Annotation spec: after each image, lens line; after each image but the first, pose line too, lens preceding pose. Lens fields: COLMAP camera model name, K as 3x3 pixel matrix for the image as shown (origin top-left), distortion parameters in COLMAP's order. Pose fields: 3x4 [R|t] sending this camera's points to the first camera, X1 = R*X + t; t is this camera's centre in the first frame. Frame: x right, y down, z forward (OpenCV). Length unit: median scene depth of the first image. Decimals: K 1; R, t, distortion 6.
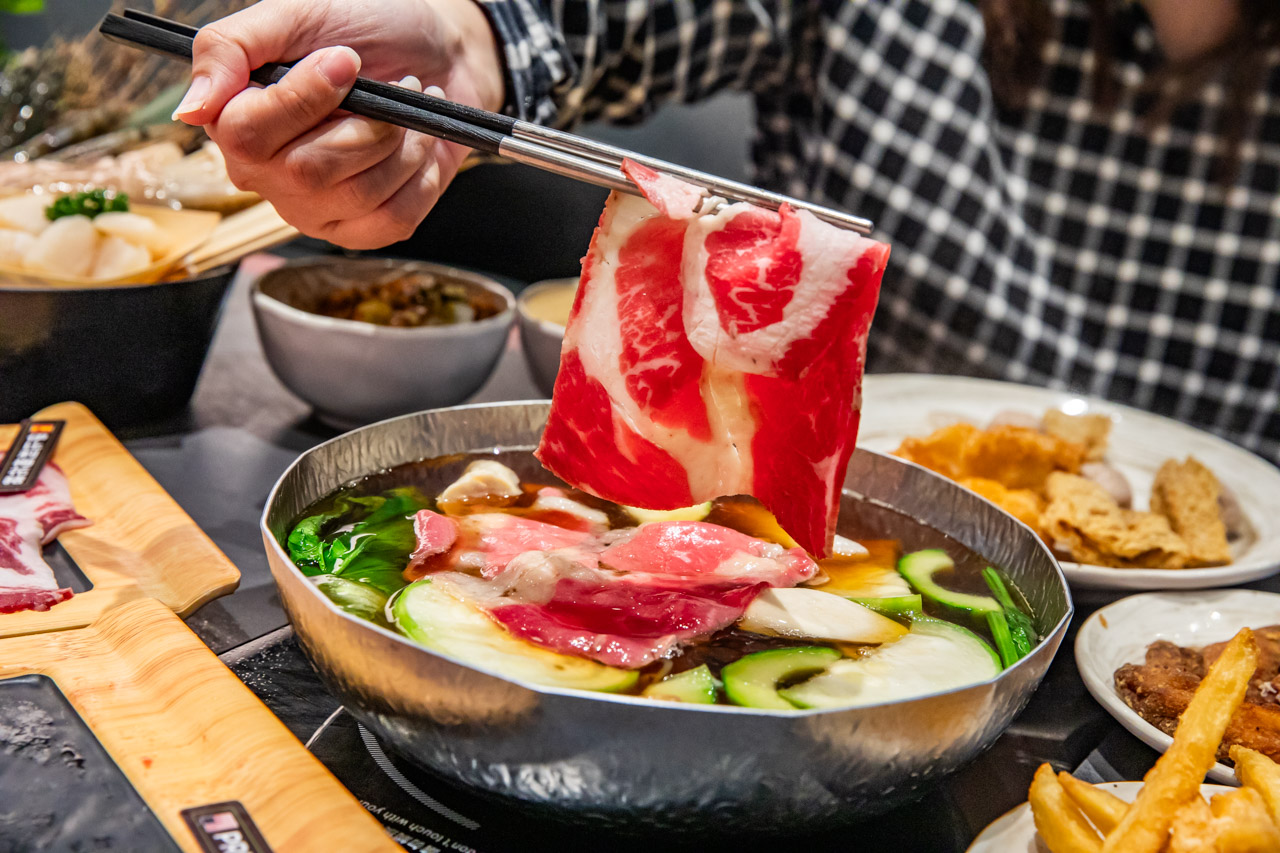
lens RADIAL K [[2137.7, 0, 636.2], [0, 2137.7, 423.6], [0, 0, 1]] dist [0.119464, 0.000000]
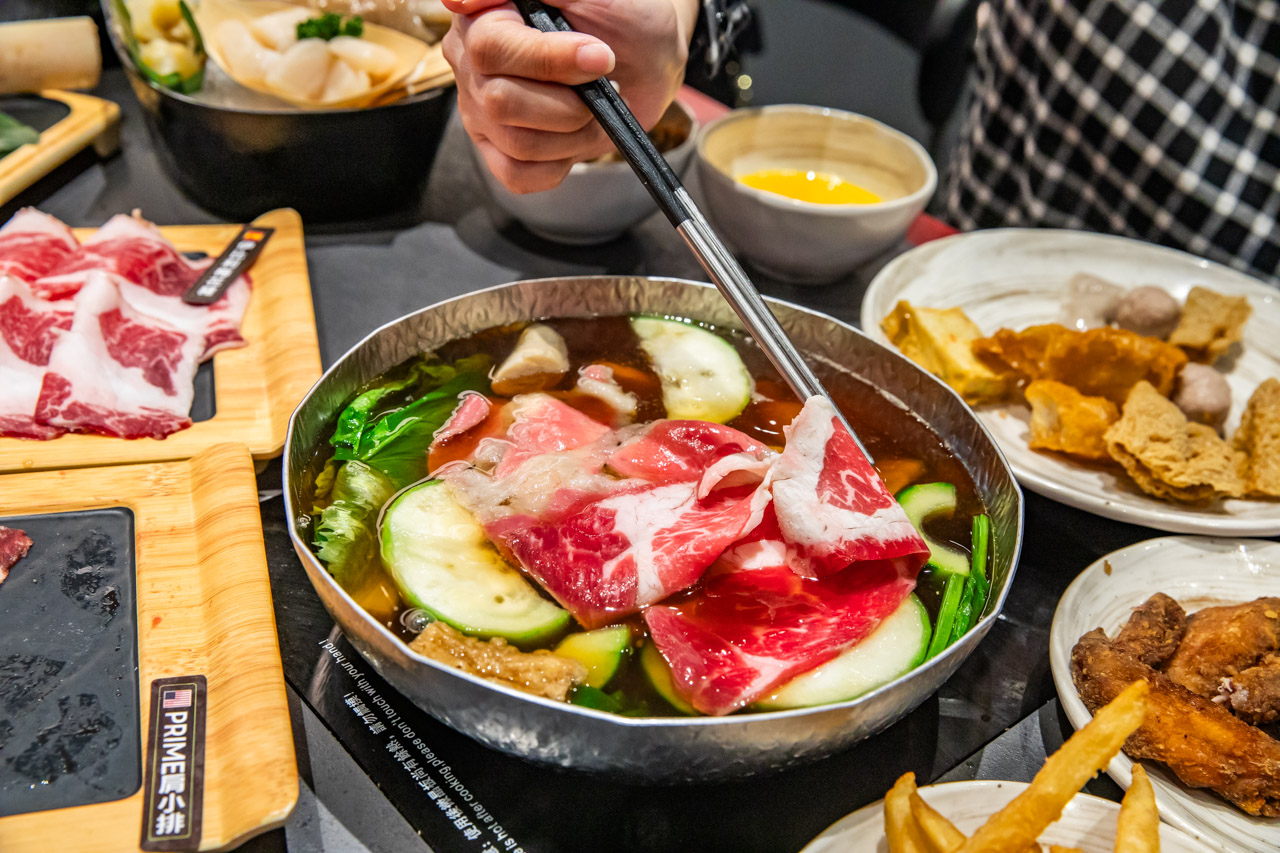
lens RADIAL K [[1636.5, 0, 634.5], [0, 1636.5, 425.4], [0, 0, 1]] dist [0.010346, 0.000000]
pose [[0.941670, 0.158751, -0.296744, 0.228998], [-0.069820, 0.954722, 0.289191, -0.189228], [0.329217, -0.251604, 0.910116, 0.226329]]
